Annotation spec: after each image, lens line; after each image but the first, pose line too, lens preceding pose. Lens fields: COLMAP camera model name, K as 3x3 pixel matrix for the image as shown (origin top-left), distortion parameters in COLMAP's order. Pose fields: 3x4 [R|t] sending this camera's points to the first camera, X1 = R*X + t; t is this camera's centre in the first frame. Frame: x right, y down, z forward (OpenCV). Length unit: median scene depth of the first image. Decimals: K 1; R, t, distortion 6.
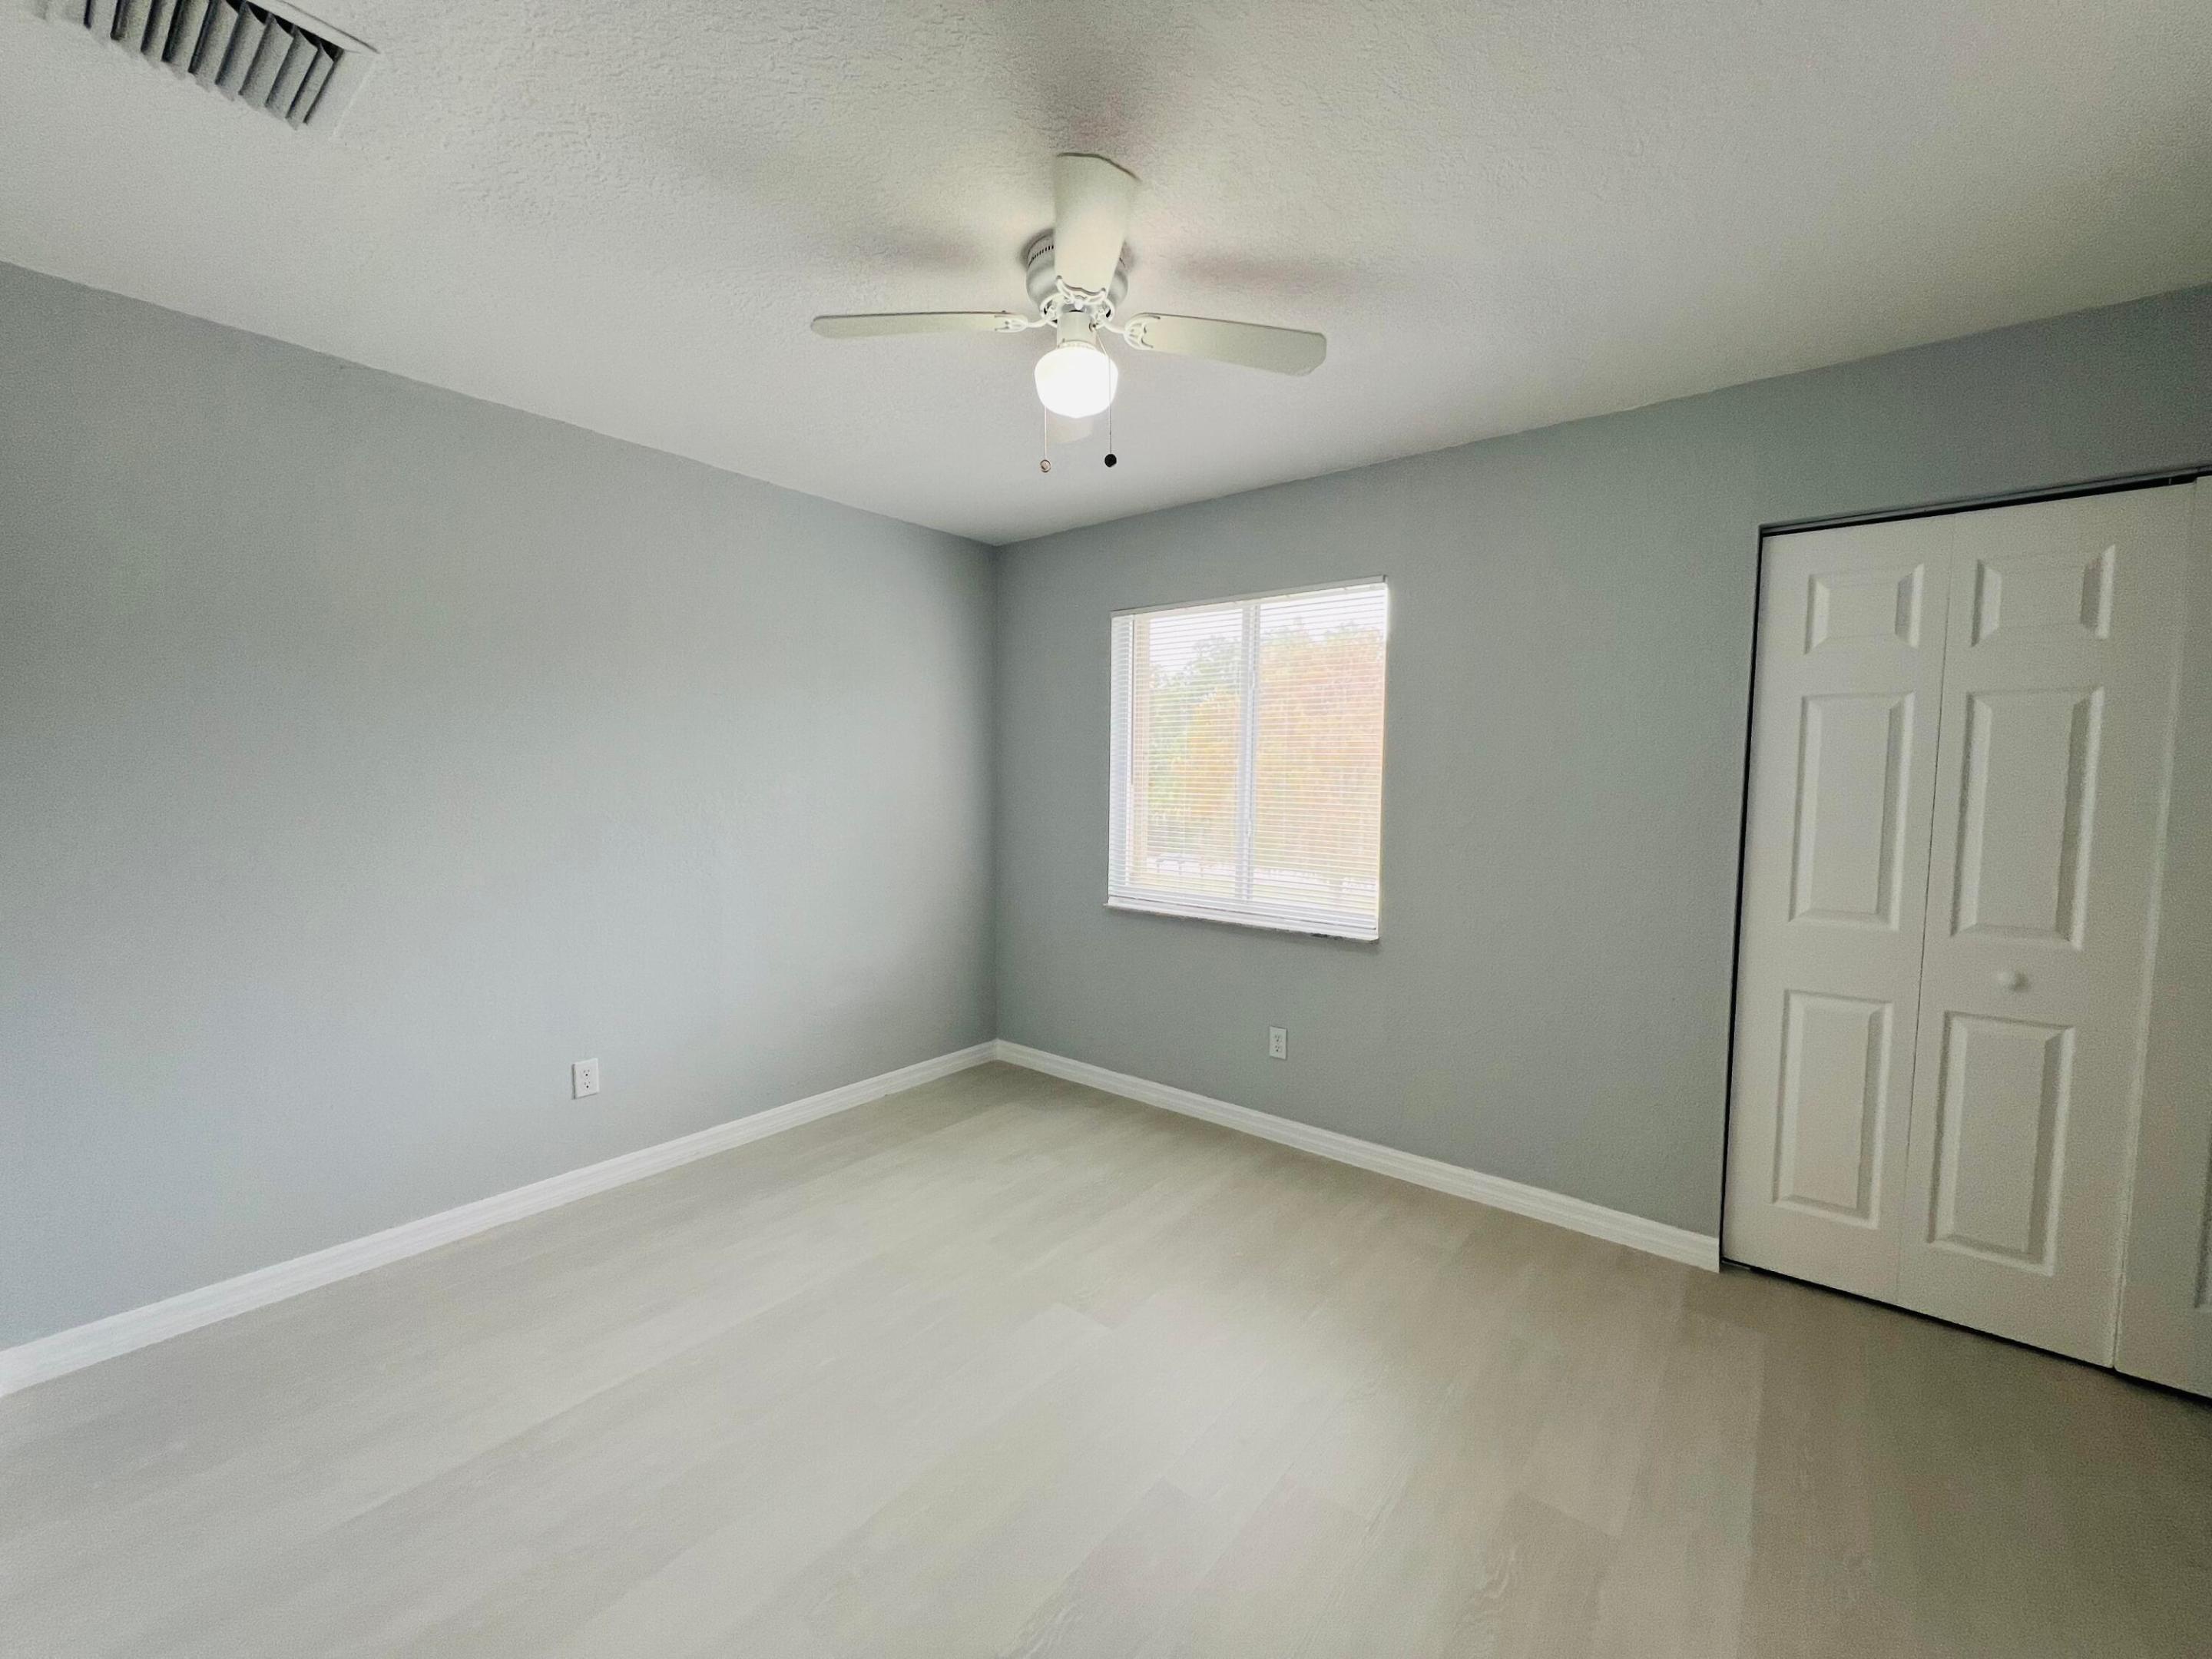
lens RADIAL K [[896.5, 0, 1064.8], [0, 896.5, 825.1], [0, 0, 1]] dist [0.000093, -0.000050]
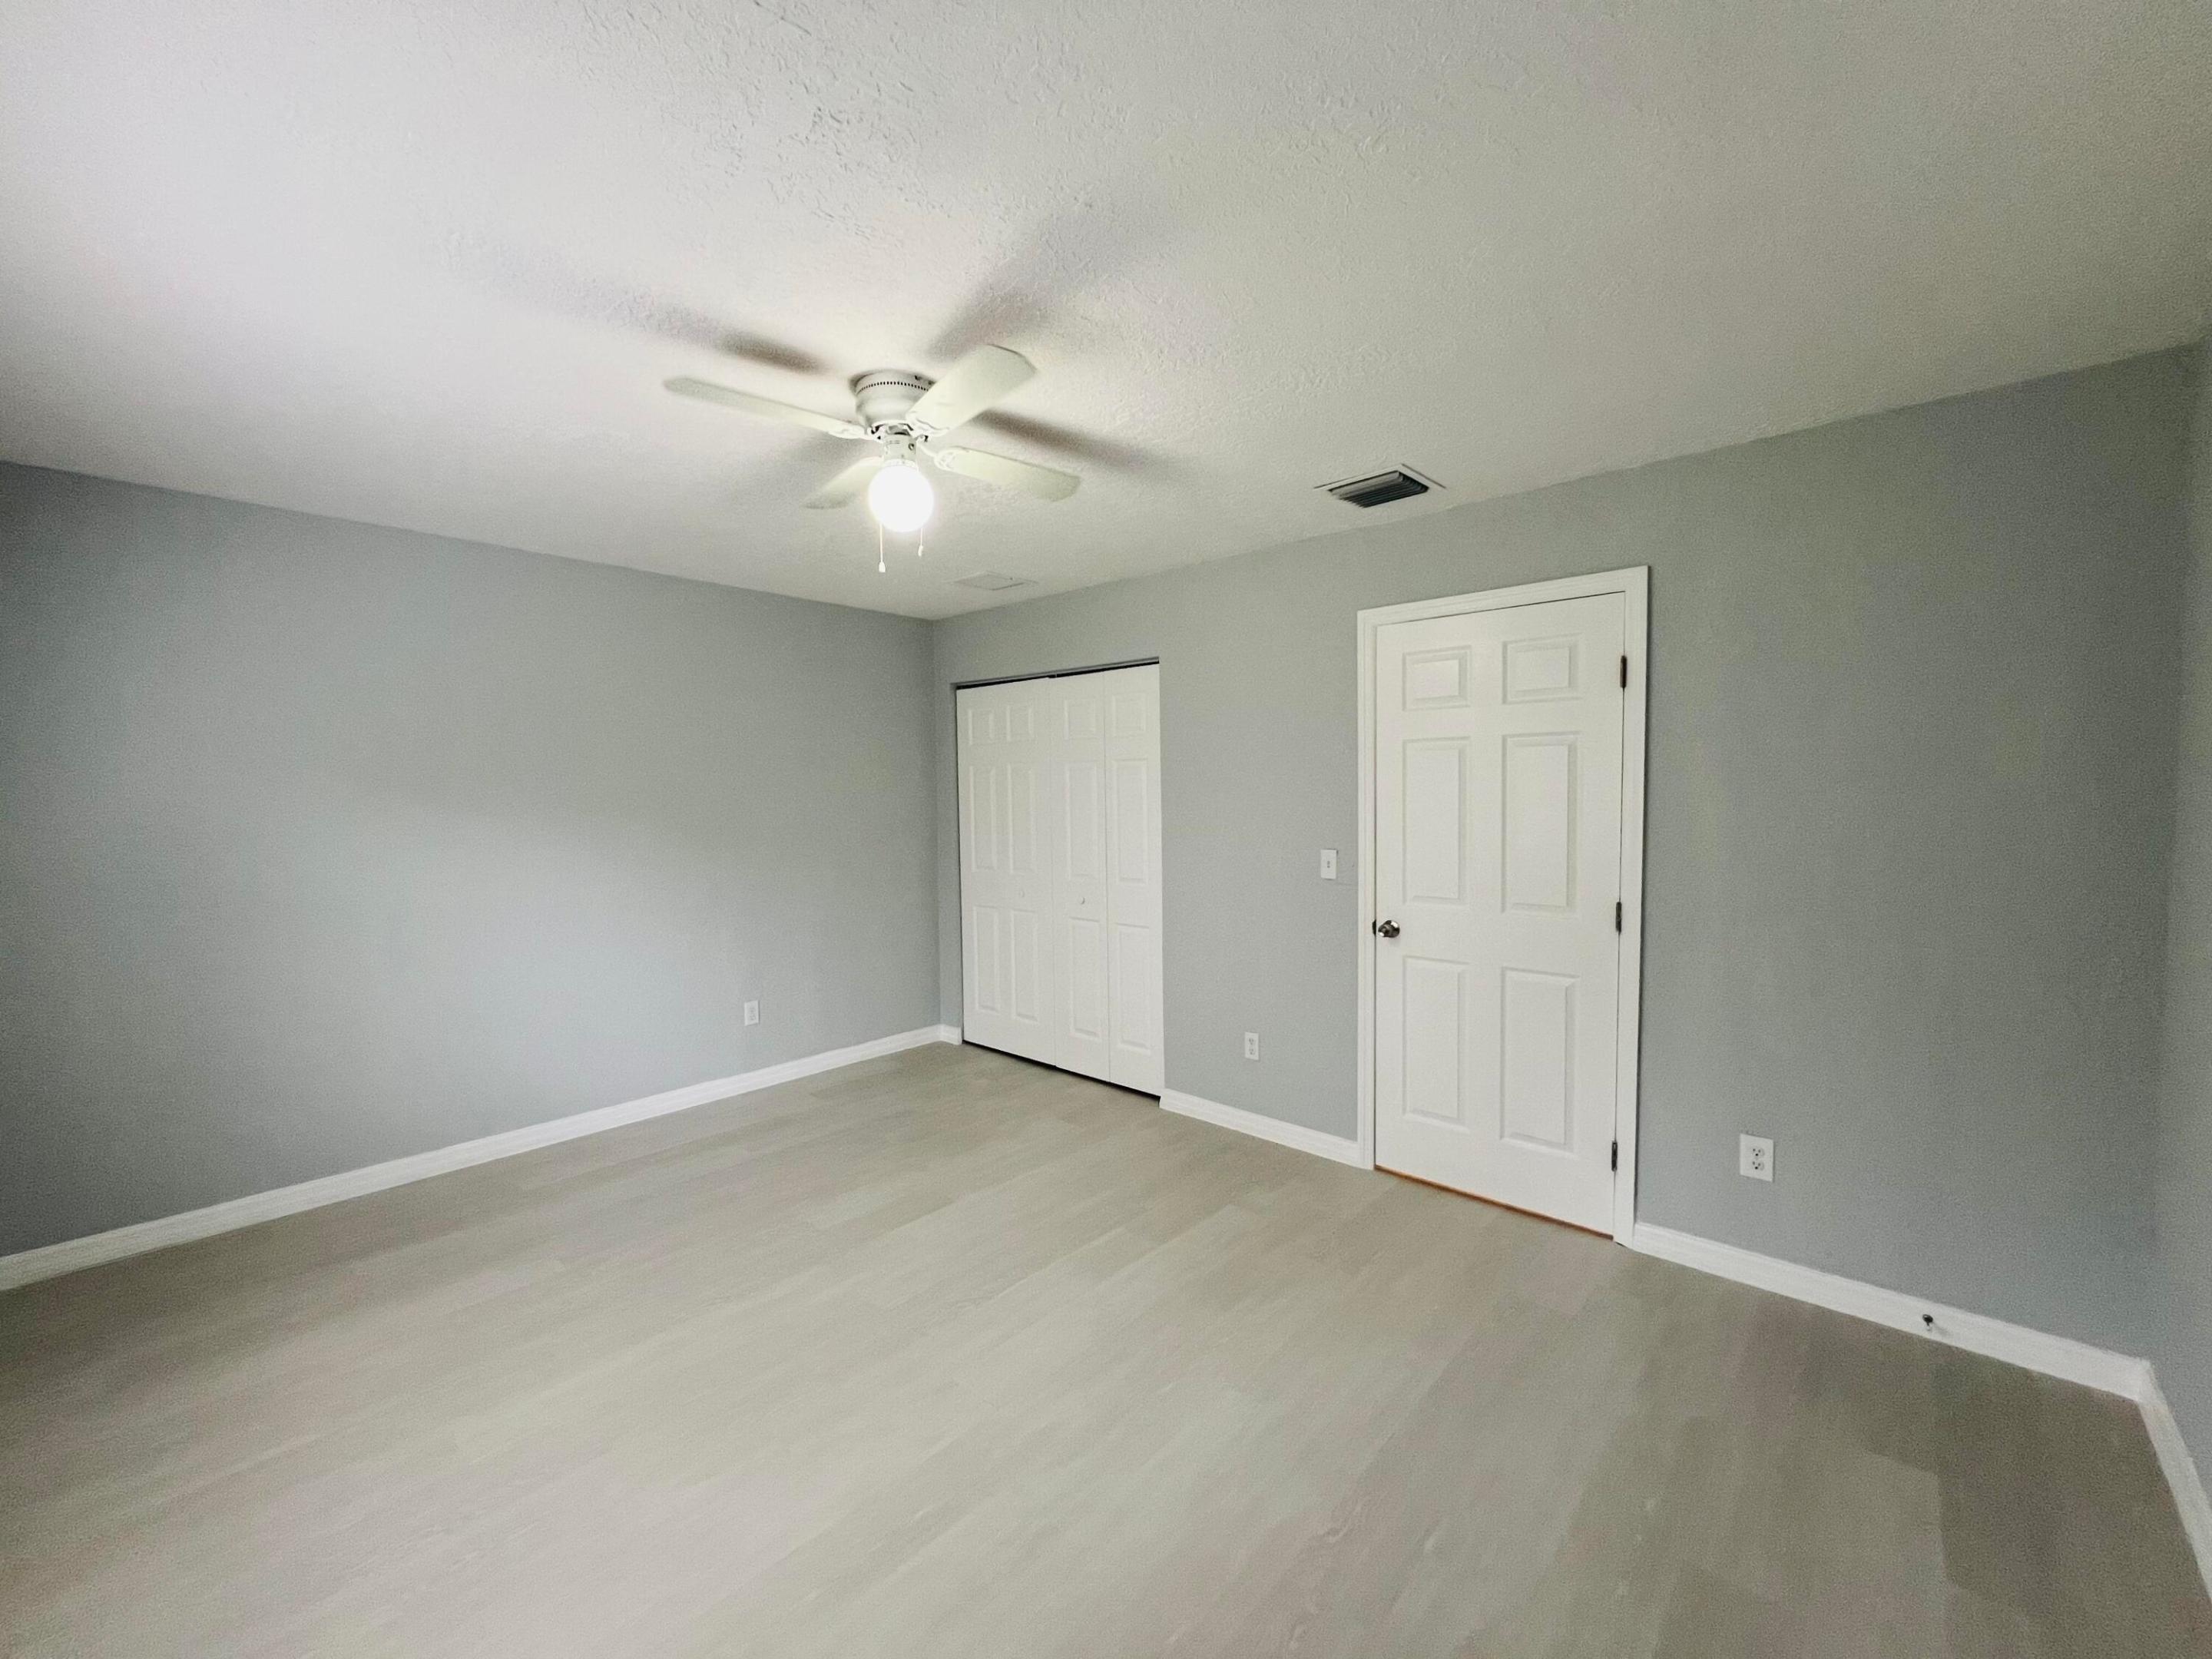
lens RADIAL K [[888.7, 0, 1113.6], [0, 888.7, 833.7], [0, 0, 1]] dist [-0.000169, 0.000036]
pose [[0.999841, -0.008344, -0.015765, 0.128832], [0.008059, 0.999805, -0.018034, 0.006558], [0.015913, 0.017904, 0.999713, -0.117959]]
